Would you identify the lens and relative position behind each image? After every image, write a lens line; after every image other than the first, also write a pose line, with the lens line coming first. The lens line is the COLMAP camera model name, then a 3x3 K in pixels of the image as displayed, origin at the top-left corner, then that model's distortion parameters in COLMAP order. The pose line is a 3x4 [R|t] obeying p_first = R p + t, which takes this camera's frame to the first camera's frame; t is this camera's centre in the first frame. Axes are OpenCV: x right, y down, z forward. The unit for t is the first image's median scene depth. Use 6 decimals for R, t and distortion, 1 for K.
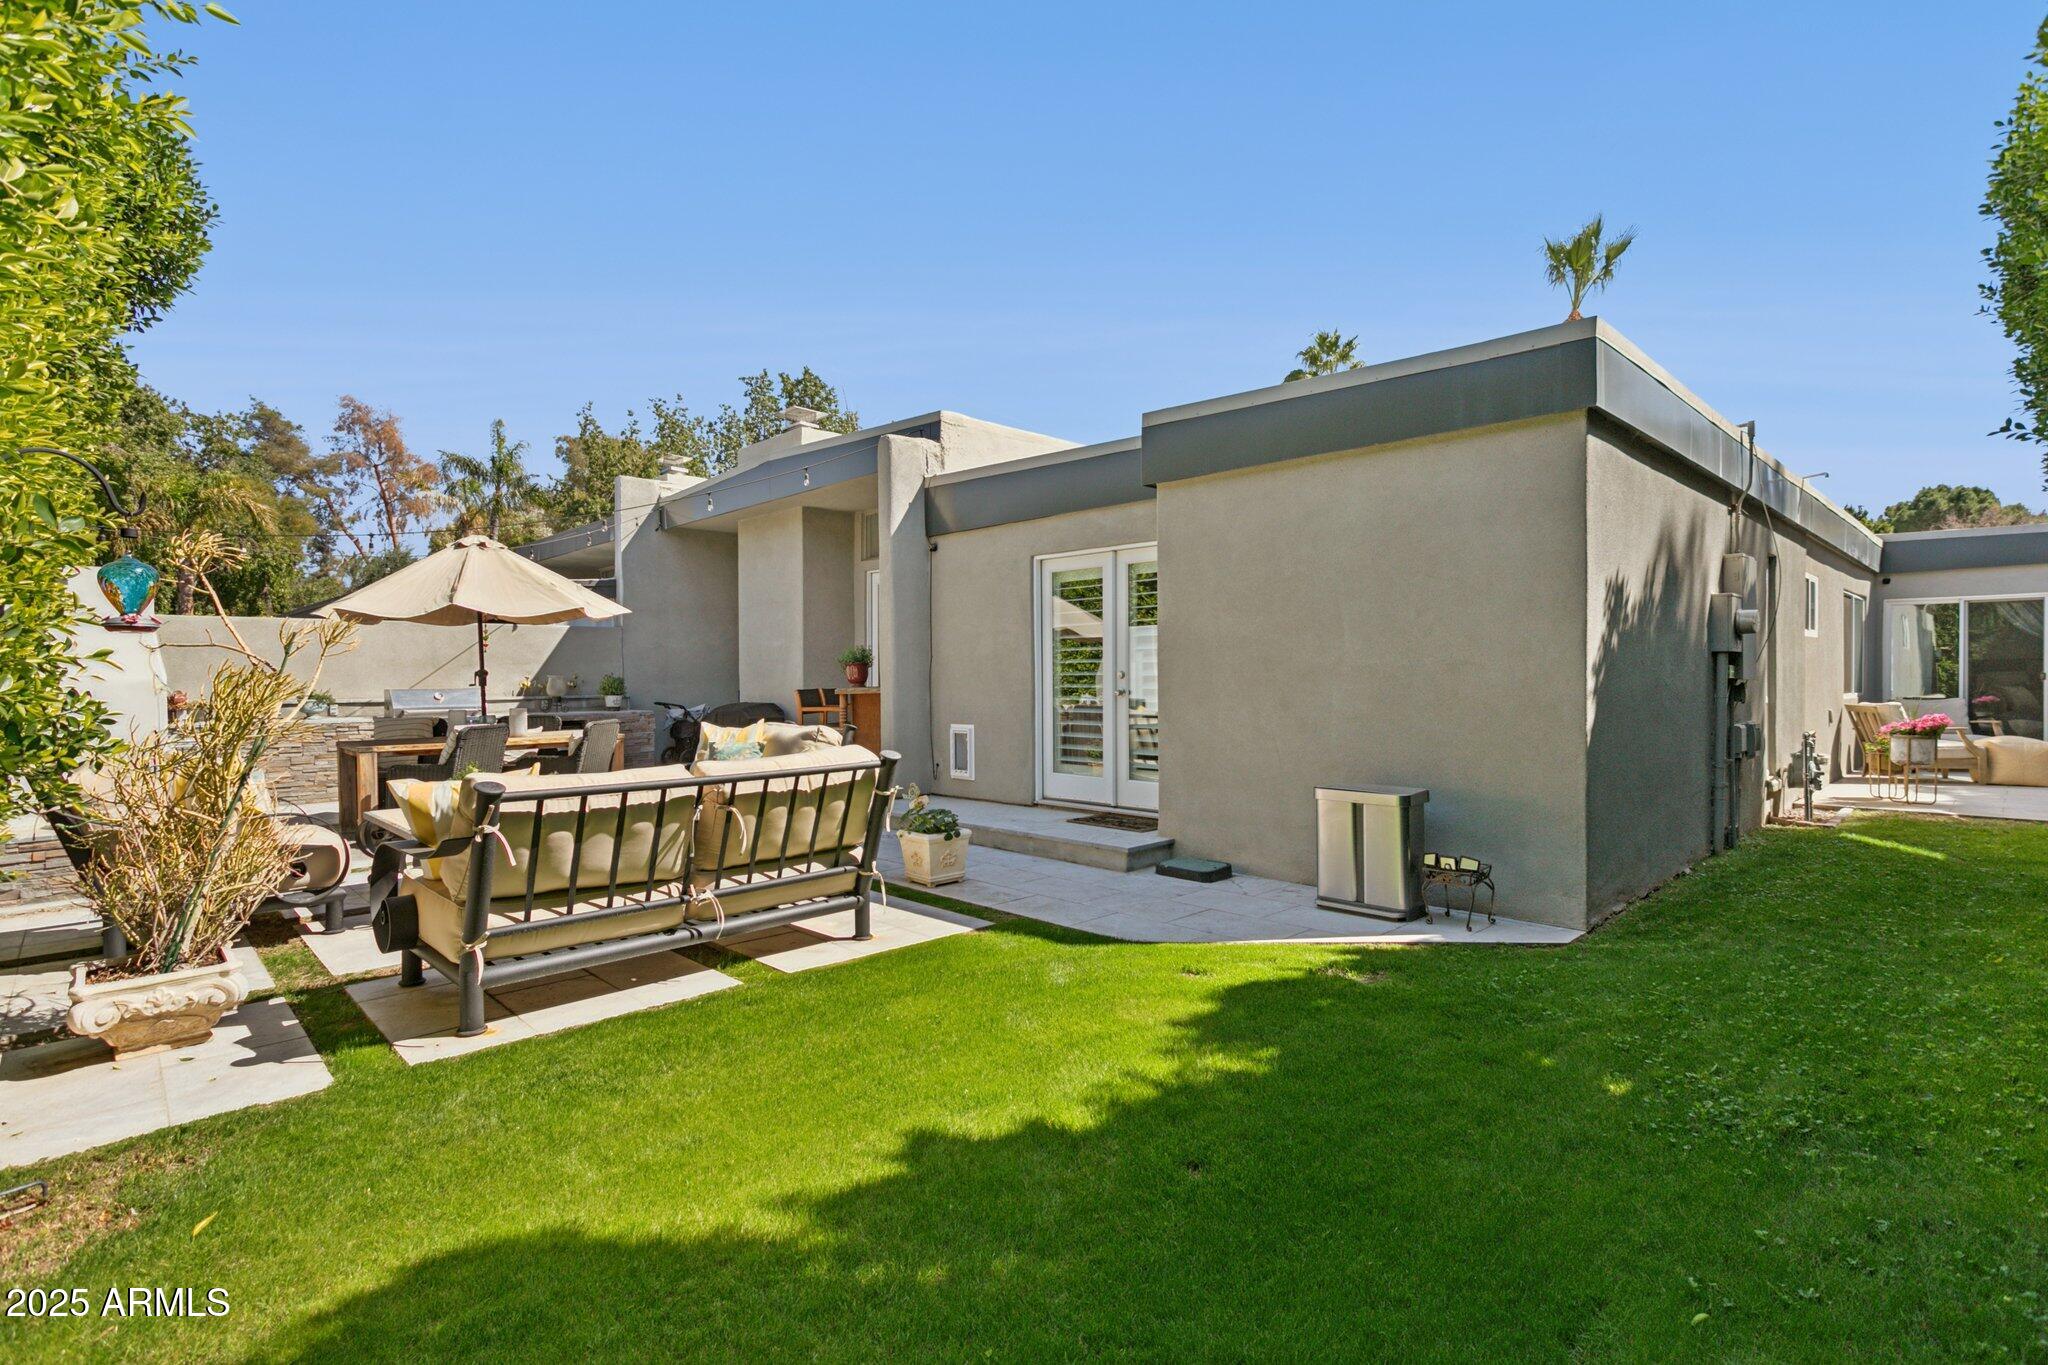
lens RADIAL K [[969.7, 0, 1023.9], [0, 969.7, 684.1], [0, 0, 1]] dist [0.000225, -0.000532]
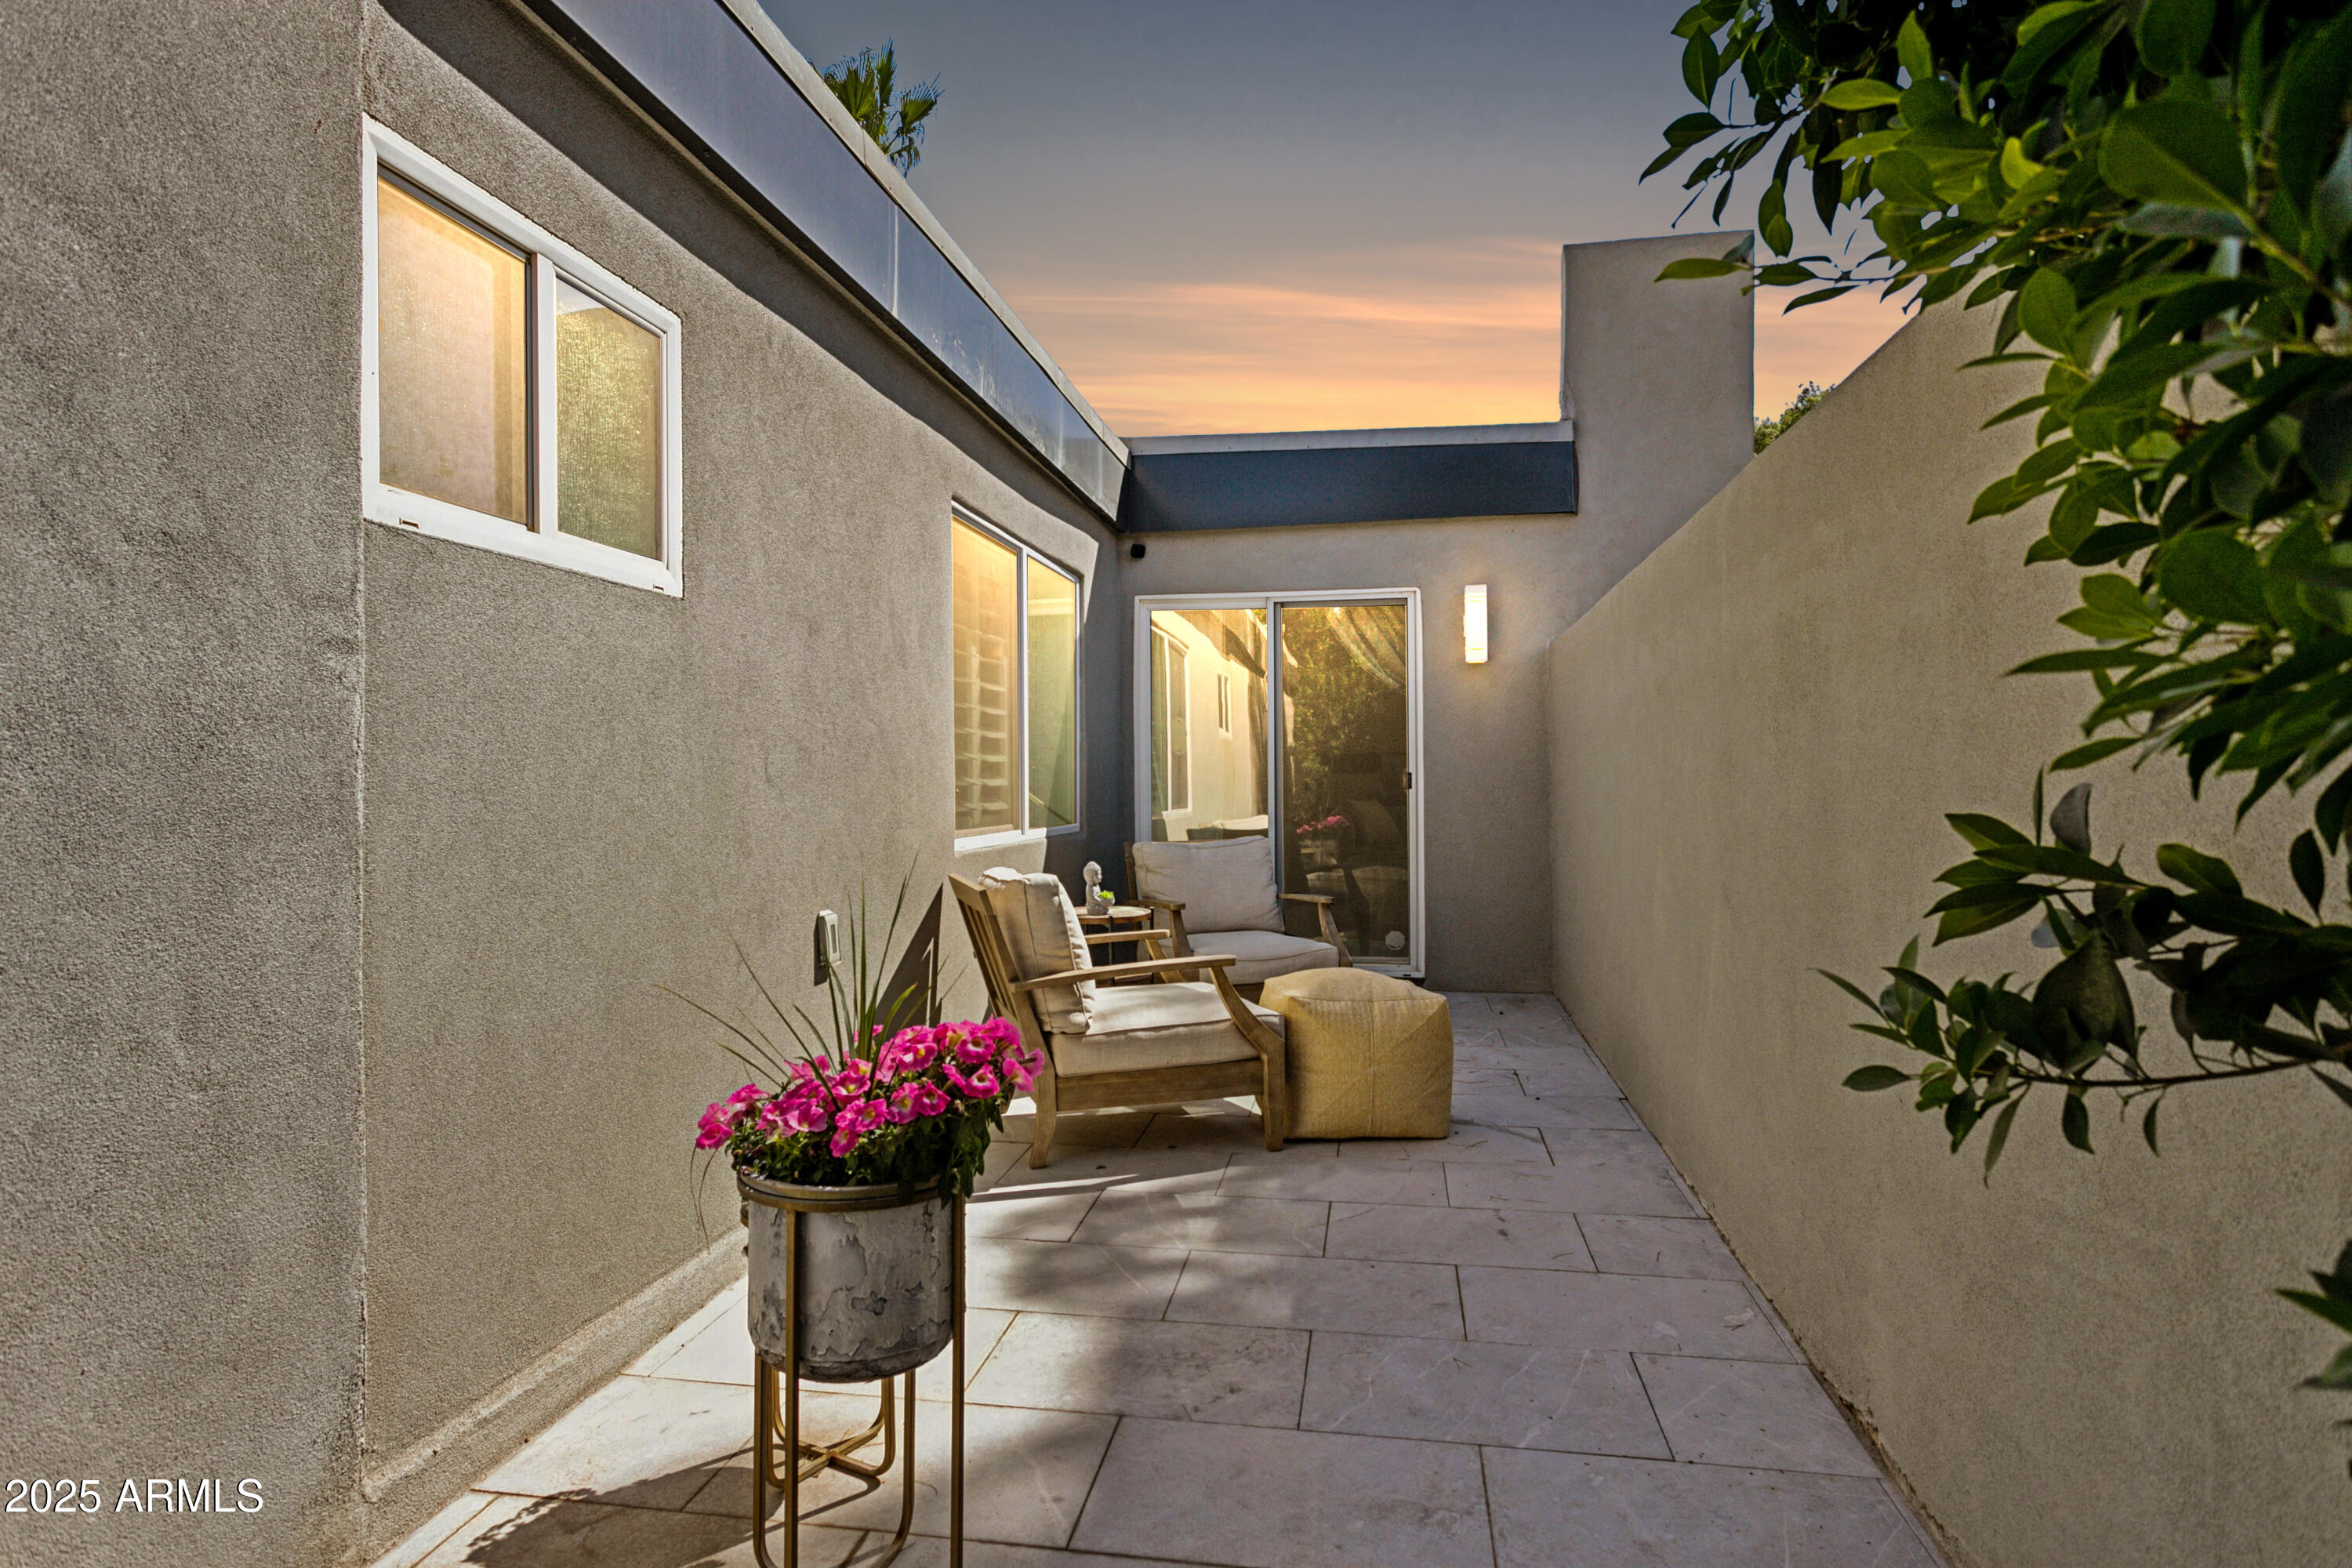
lens RADIAL K [[1355.1, 0, 1174.0], [0, 1355.1, 781.8], [0, 0, 1]] dist [-0.001115, -0.000035]
pose [[0.796957, 0.000211, 0.604037, 0.553944], [0.008155, 0.999905, -0.011109, -0.001513], [-0.603982, 0.013779, 0.796879, 0.533866]]
